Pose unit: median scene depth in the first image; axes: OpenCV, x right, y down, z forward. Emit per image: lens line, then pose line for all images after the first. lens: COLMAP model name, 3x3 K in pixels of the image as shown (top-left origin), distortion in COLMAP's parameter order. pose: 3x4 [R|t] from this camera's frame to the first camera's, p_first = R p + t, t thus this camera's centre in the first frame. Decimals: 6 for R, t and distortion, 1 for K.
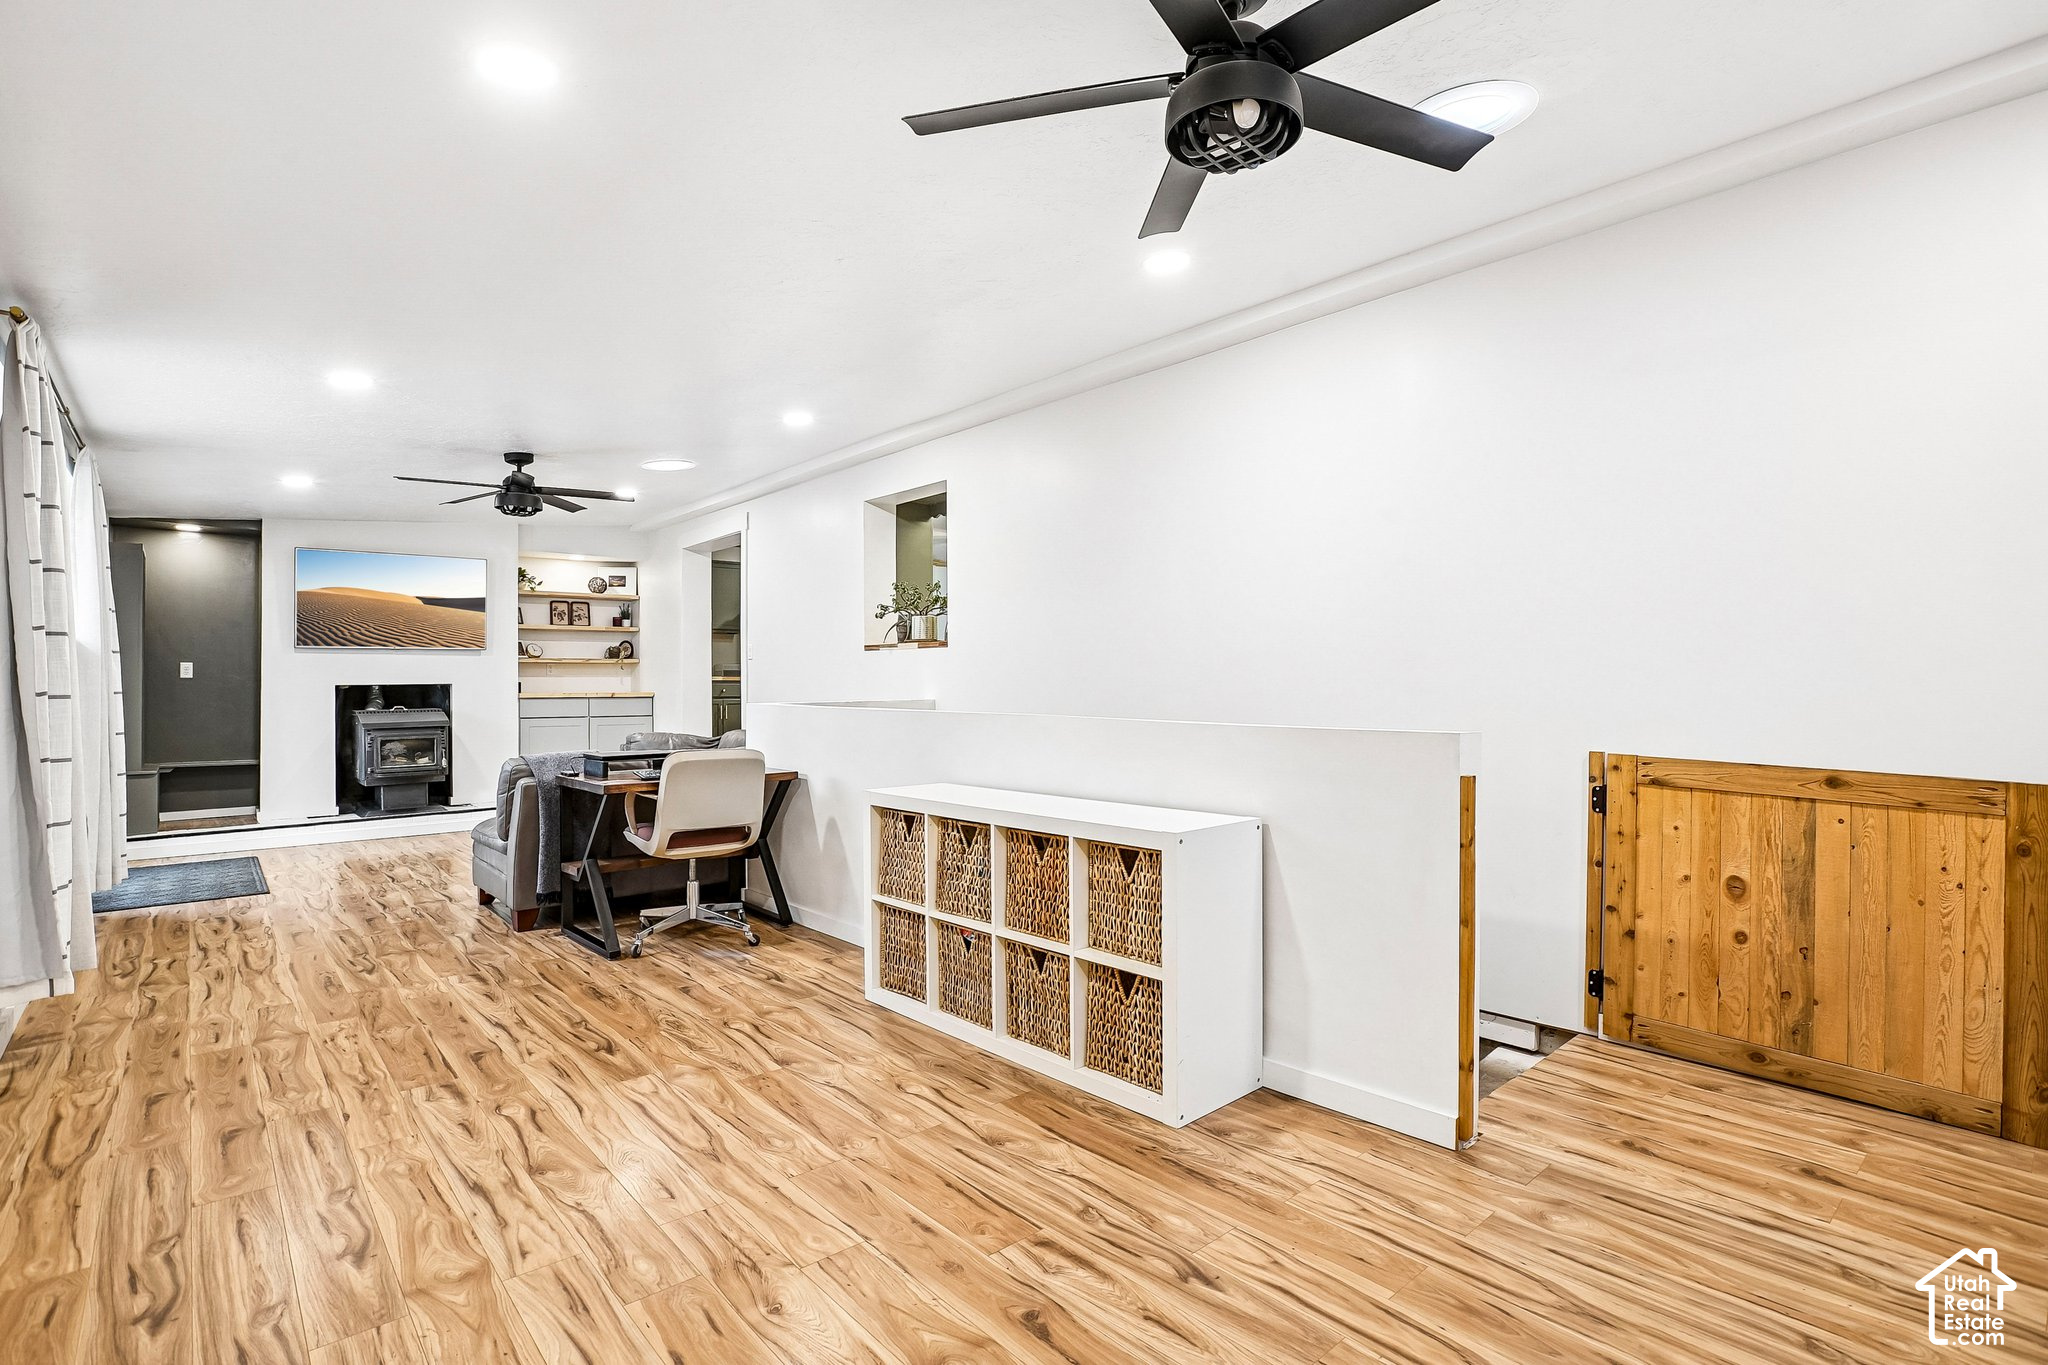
lens RADIAL K [[994.6, 0, 1035.6], [0, 994.6, 677.2], [0, 0, 1]] dist [-0.020835, 0.005468]
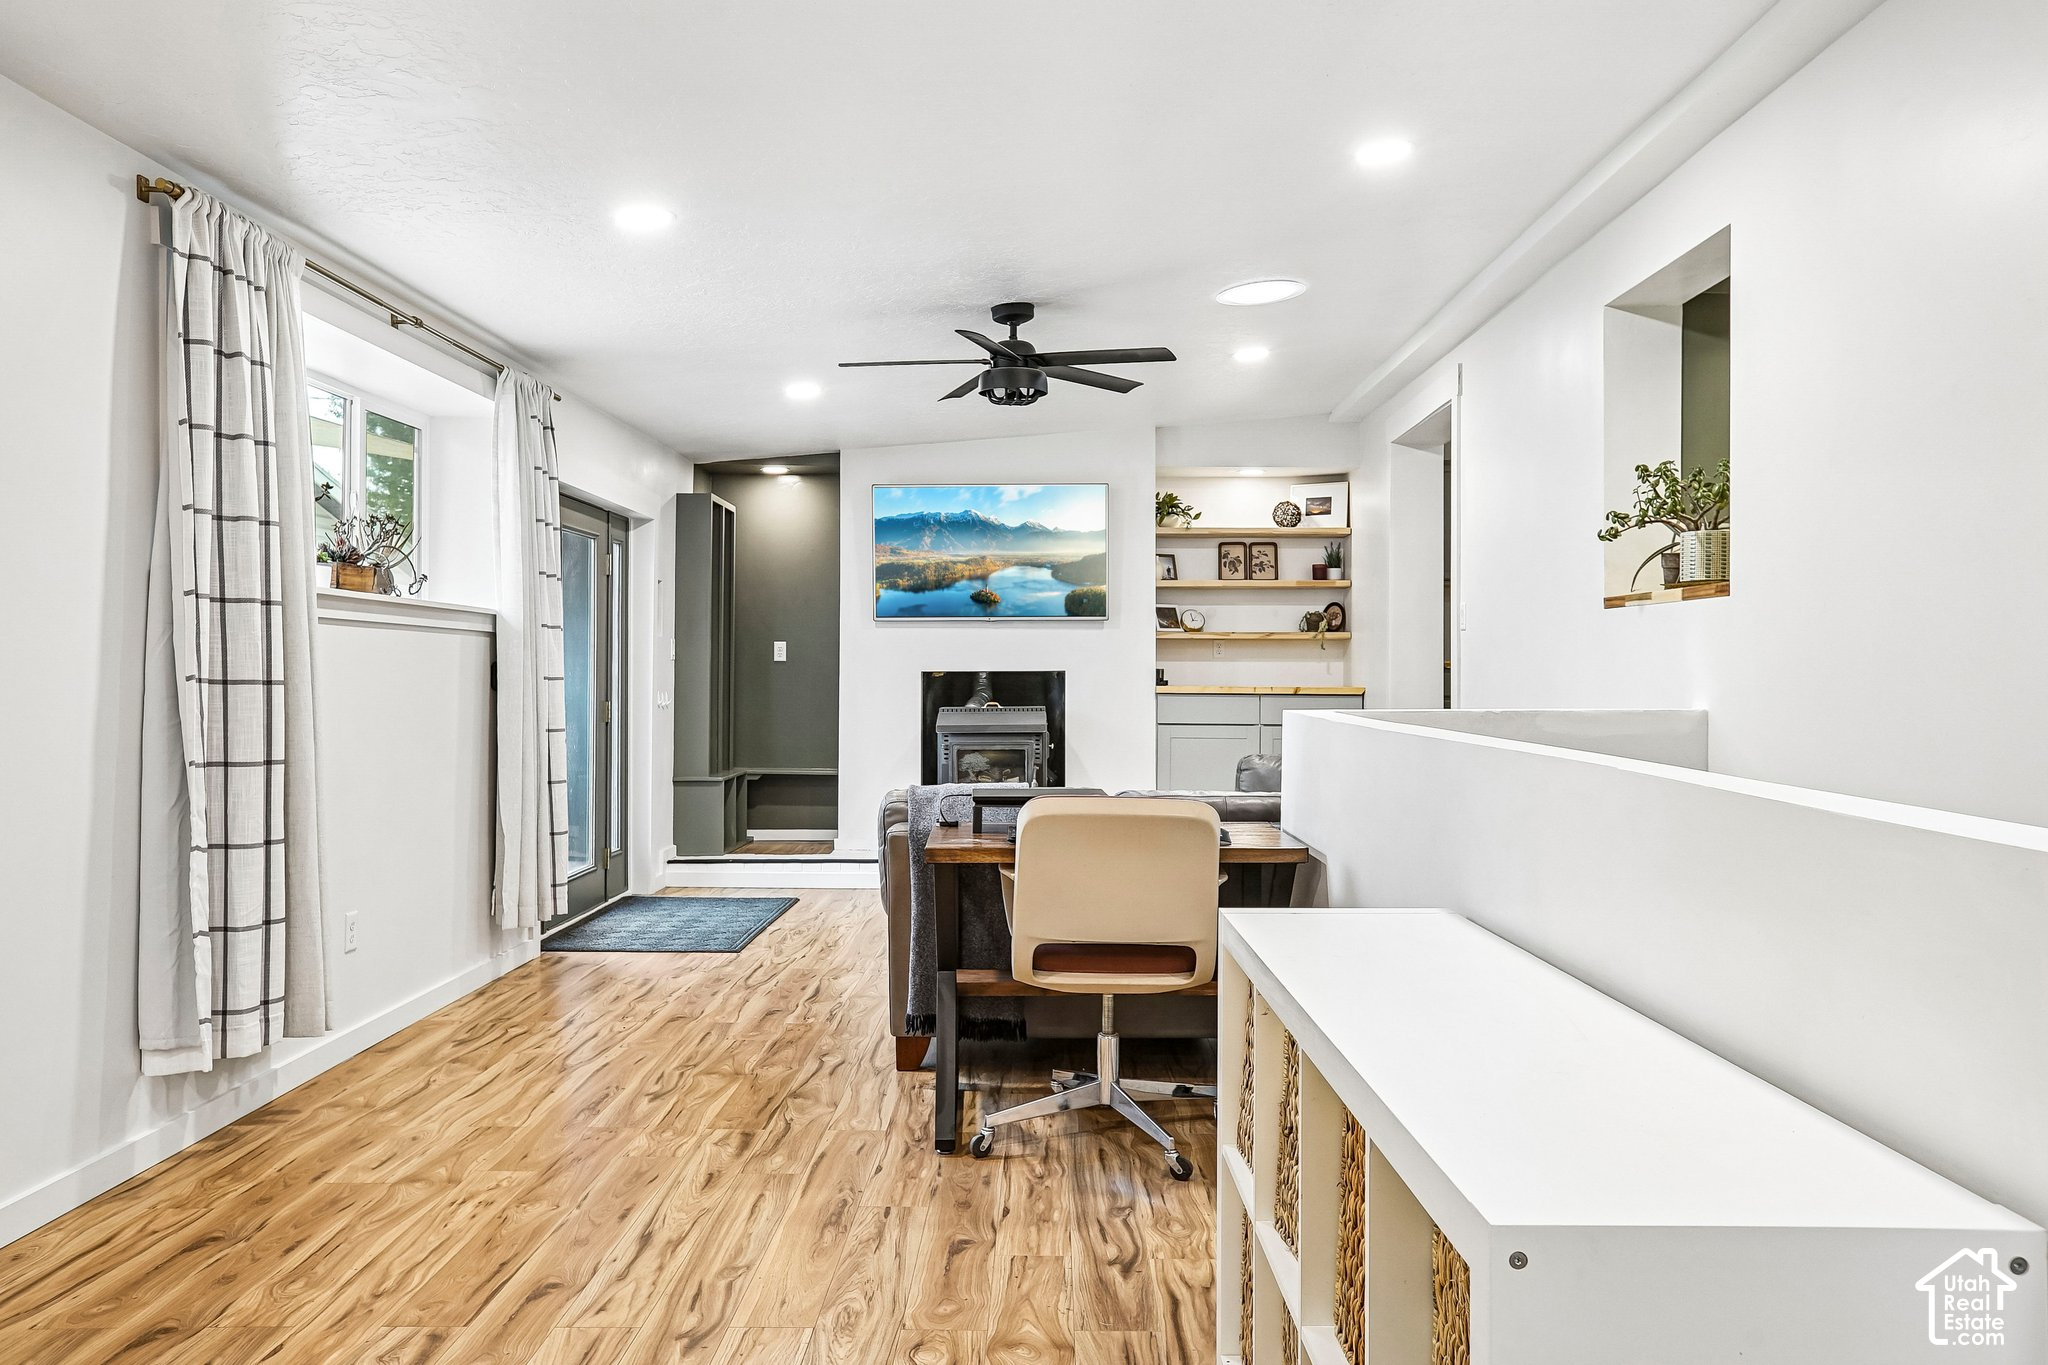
lens RADIAL K [[1542.3, 0, 1031.3], [0, 1542.3, 697.7], [0, 0, 1]] dist [-0.008333, 0.027142]
pose [[0.743914, 0.017893, -0.668036, 0.140883], [-0.002970, 0.999720, 0.023470, 0.000749], [0.668269, -0.015476, 0.743759, 0.261525]]
